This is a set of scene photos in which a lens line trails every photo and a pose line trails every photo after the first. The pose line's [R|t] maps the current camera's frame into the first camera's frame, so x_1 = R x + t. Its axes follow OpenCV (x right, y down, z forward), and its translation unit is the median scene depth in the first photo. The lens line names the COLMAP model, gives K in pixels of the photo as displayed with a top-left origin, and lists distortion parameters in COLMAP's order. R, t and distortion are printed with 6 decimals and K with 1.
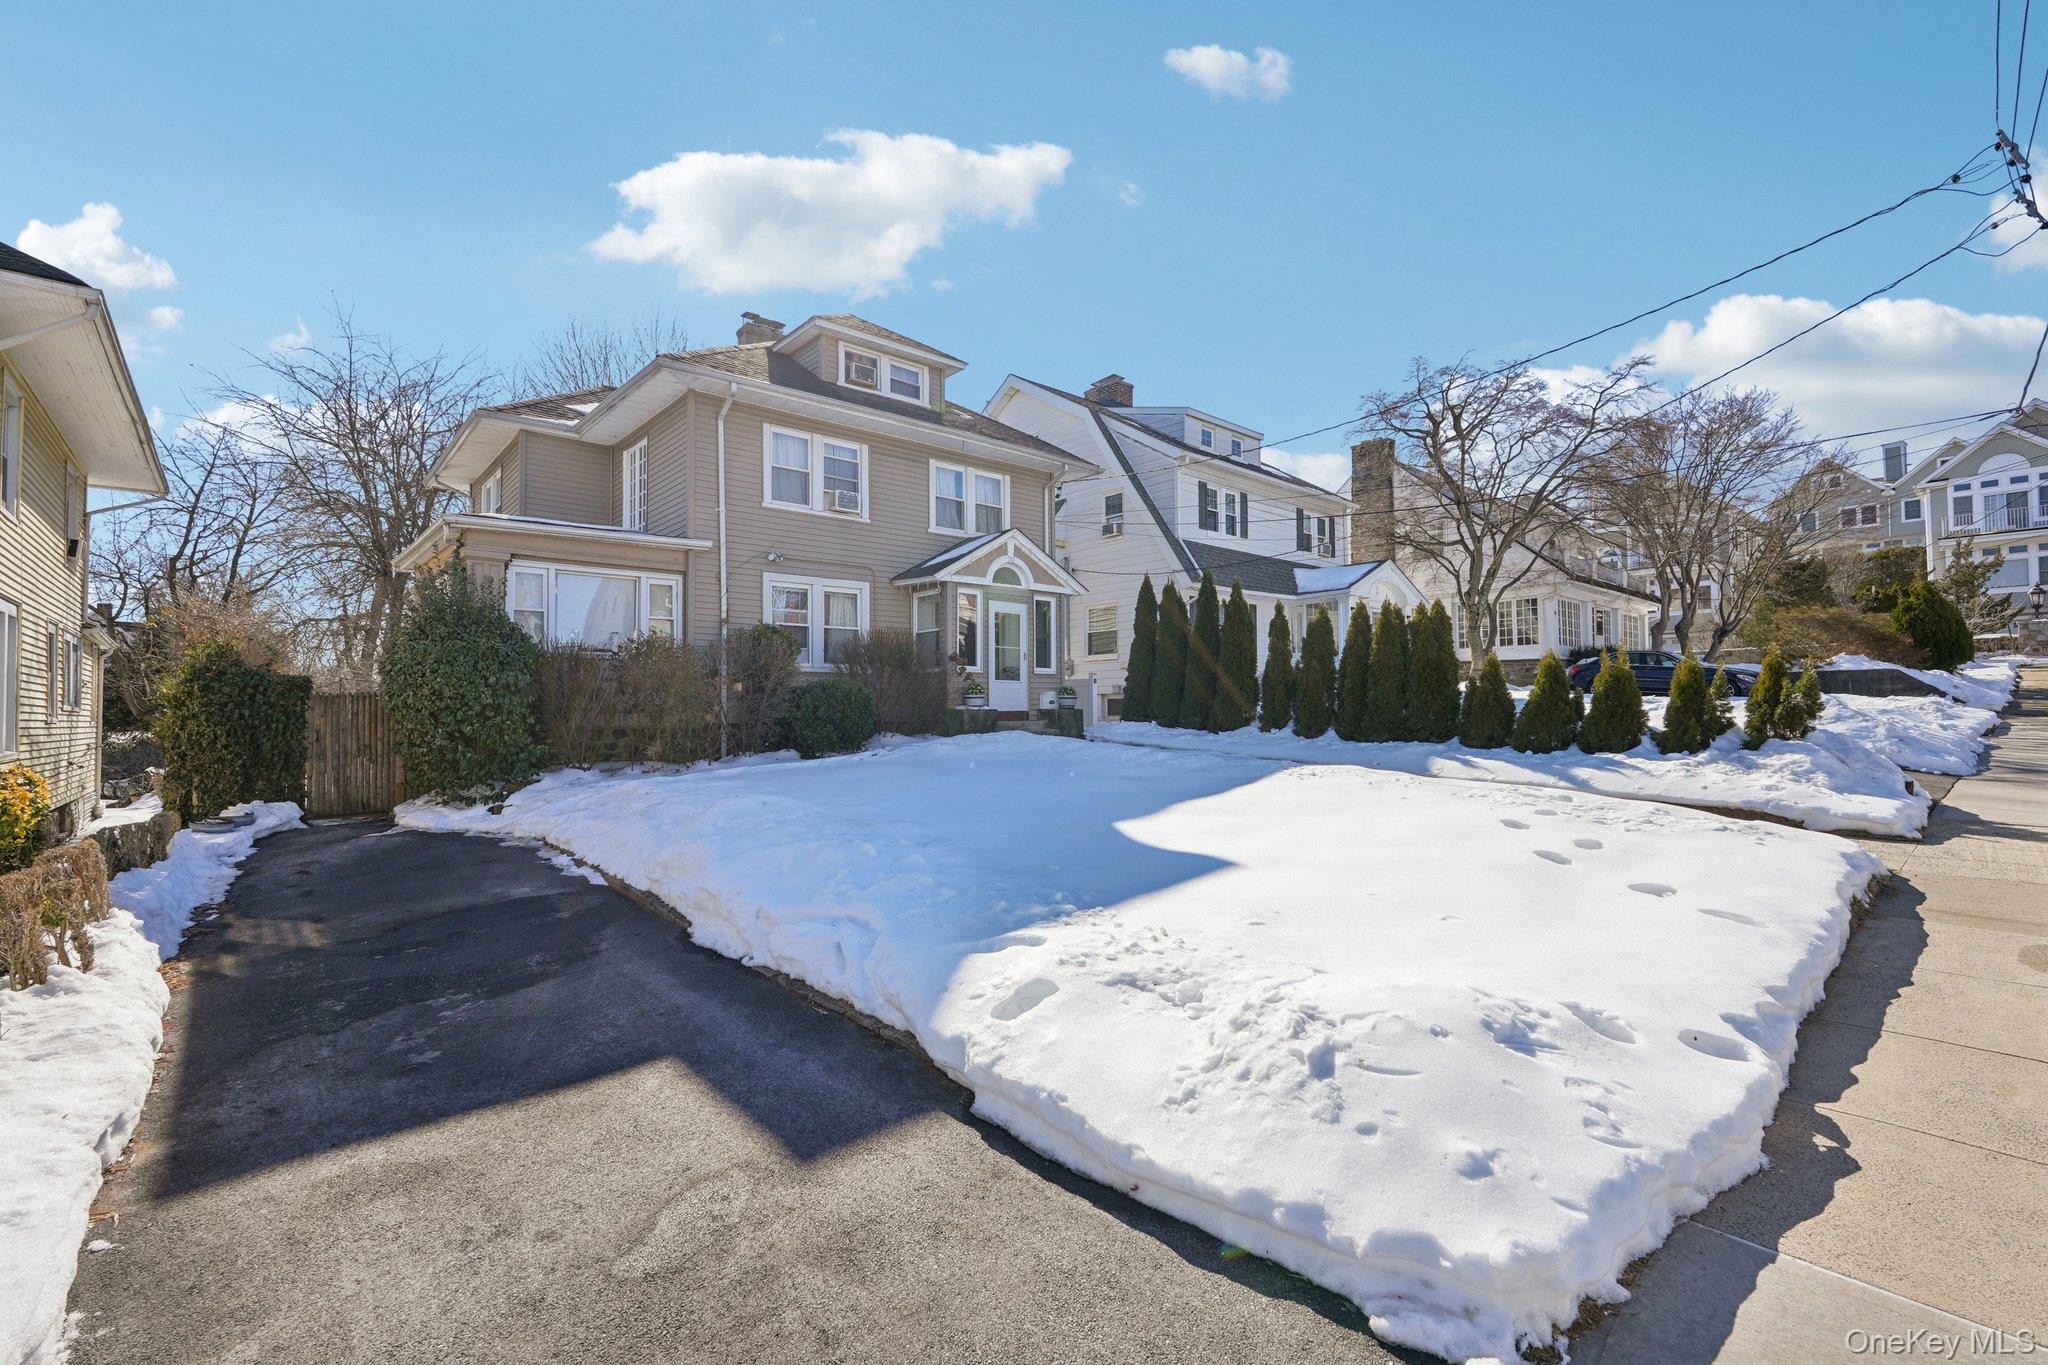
lens RADIAL K [[912.7, 0, 1024.0], [0, 912.7, 682.5], [0, 0, 1]] dist [-0.000858, 0.000664]
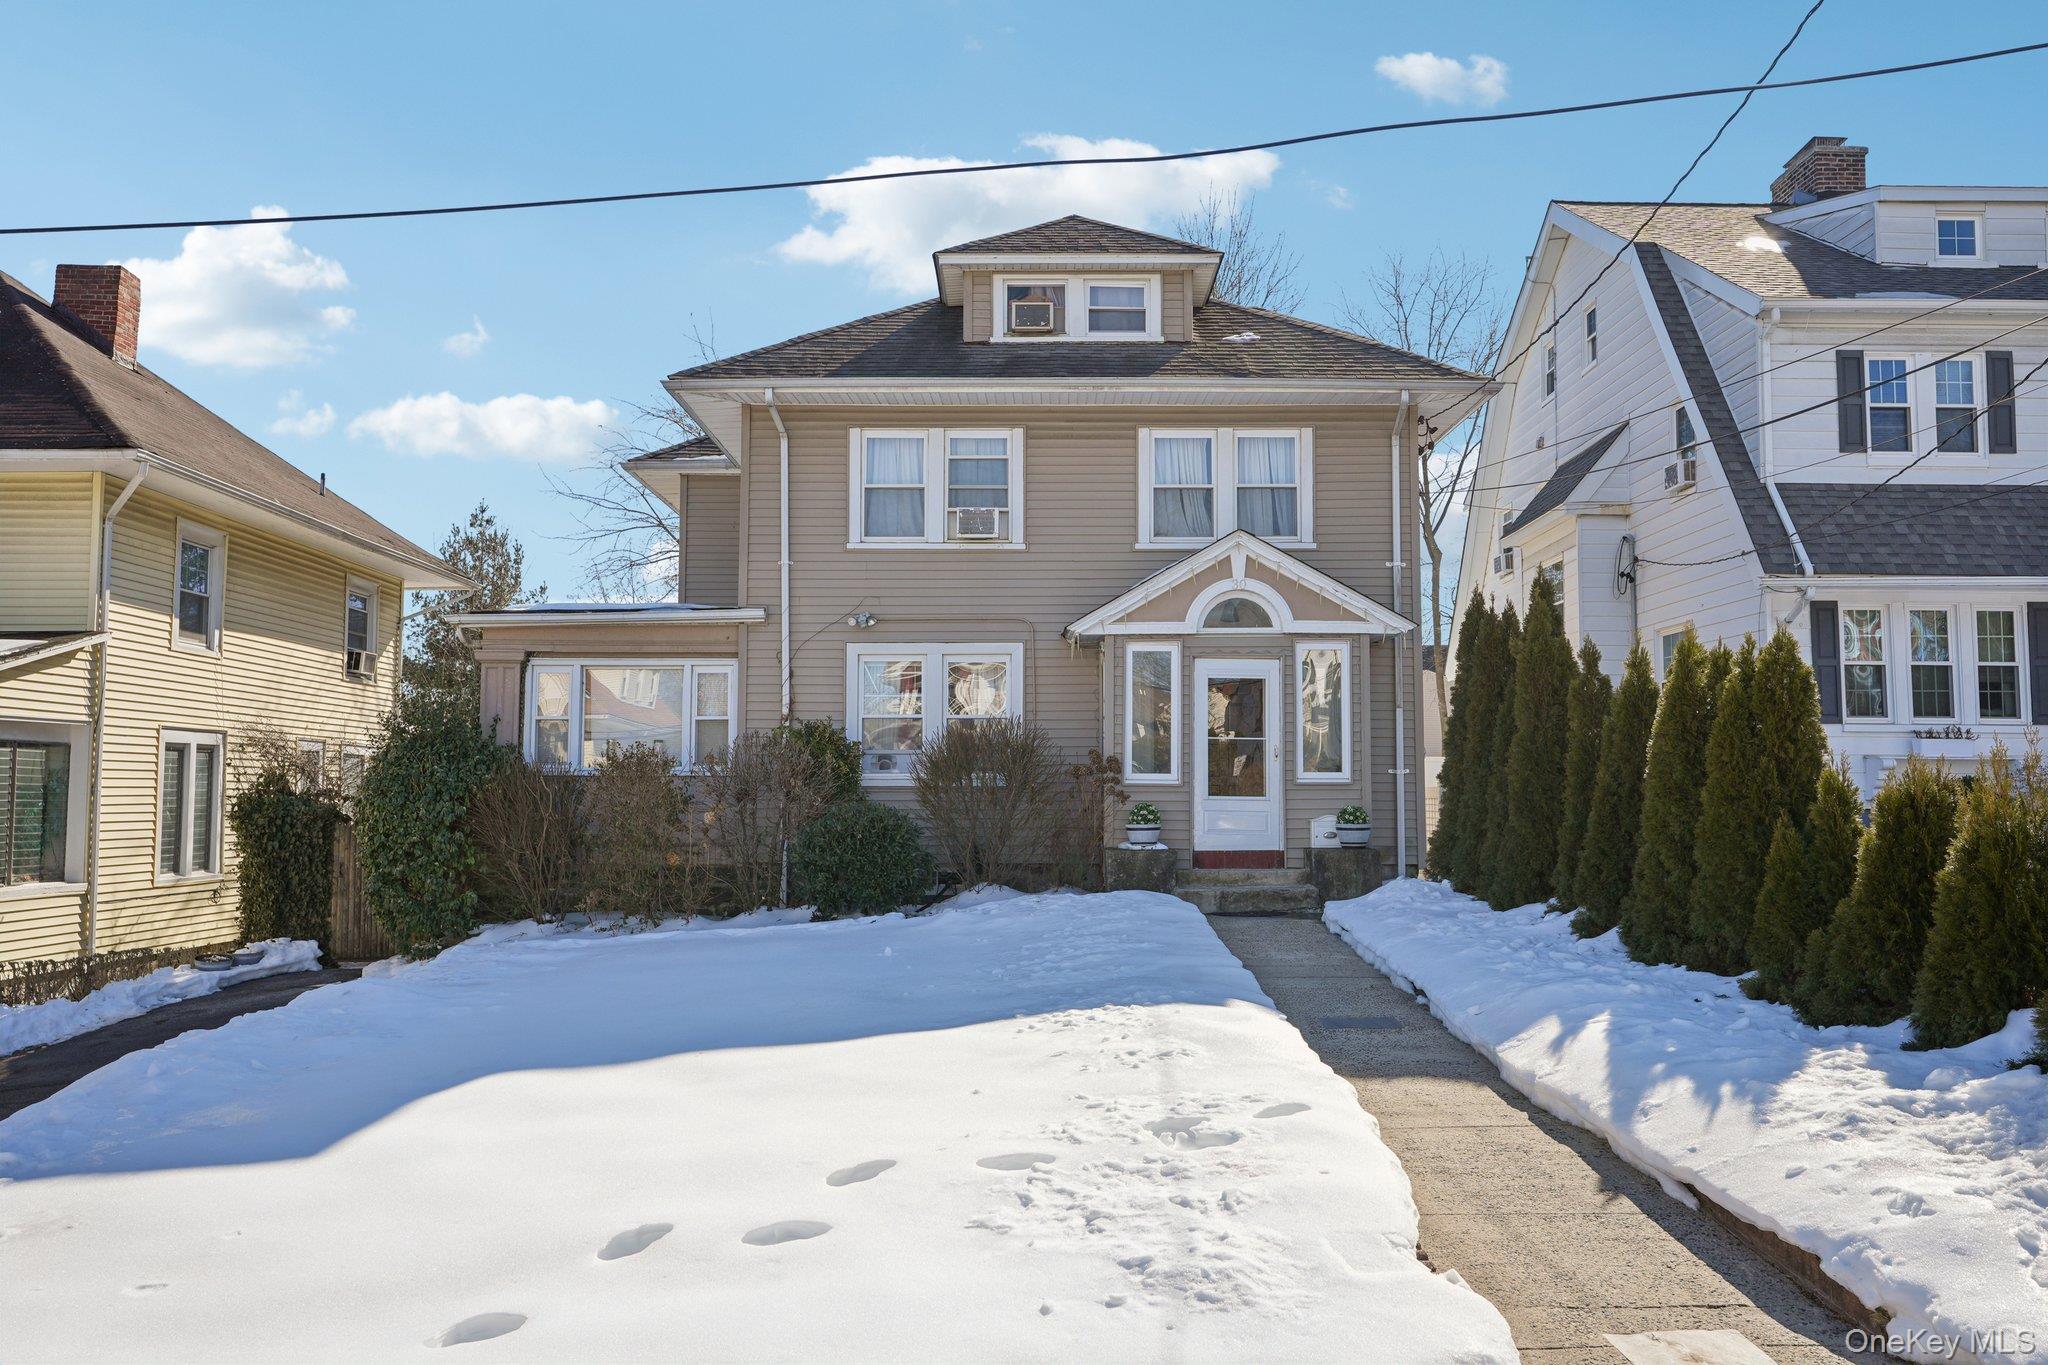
lens RADIAL K [[1528.2, 0, 1024.0], [0, 1528.2, 682.5], [0, 0, 1]] dist [0.002913, 0.002652]
pose [[0.751119, -0.041401, -0.658868, 0.533356], [0.017736, 0.998937, -0.042550, -0.036611], [0.659929, 0.020275, 0.751054, 0.201954]]
